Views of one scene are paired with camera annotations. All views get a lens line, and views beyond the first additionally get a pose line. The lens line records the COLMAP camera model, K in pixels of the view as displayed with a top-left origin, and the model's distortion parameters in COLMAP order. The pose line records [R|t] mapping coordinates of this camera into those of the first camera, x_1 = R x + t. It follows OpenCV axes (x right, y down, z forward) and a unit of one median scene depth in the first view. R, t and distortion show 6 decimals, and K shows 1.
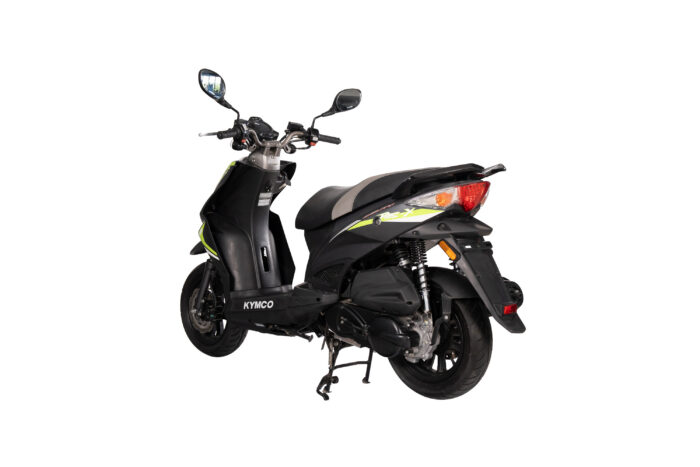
lens RADIAL K [[895.6, 0, 350.0], [0, 895.6, 233.5], [0, 0, 1]] dist [-0.007728, 0.000179]
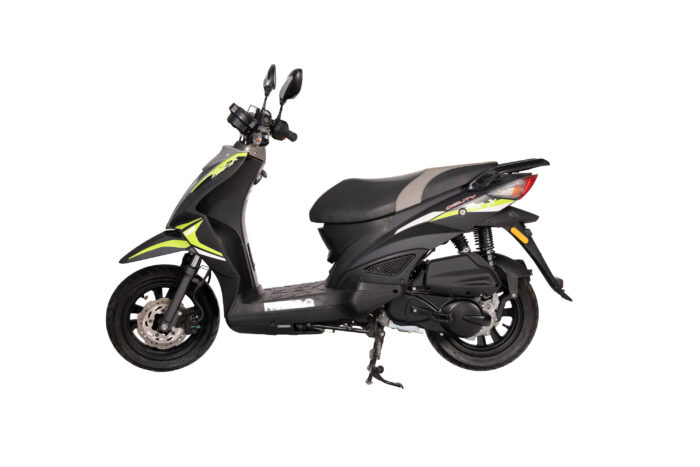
lens RADIAL K [[895.6, 0, 350.0], [0, 895.6, 233.5], [0, 0, 1]] dist [-0.007728, 0.000179]
pose [[0.718302, -0.030056, 0.695081, -0.781971], [0.032098, 0.999434, 0.010046, -0.002293], [-0.694990, 0.015094, 0.718861, 0.311084]]
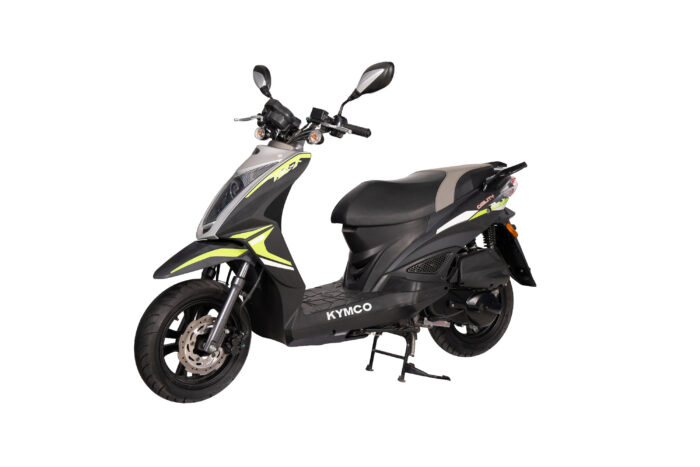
lens RADIAL K [[895.6, 0, 350.0], [0, 895.6, 233.5], [0, 0, 1]] dist [-0.007728, 0.000179]
pose [[0.250640, -0.052901, 0.966634, -1.080803], [0.060689, 0.997400, 0.038849, -0.037636], [-0.966176, 0.048927, 0.253199, 0.849613]]
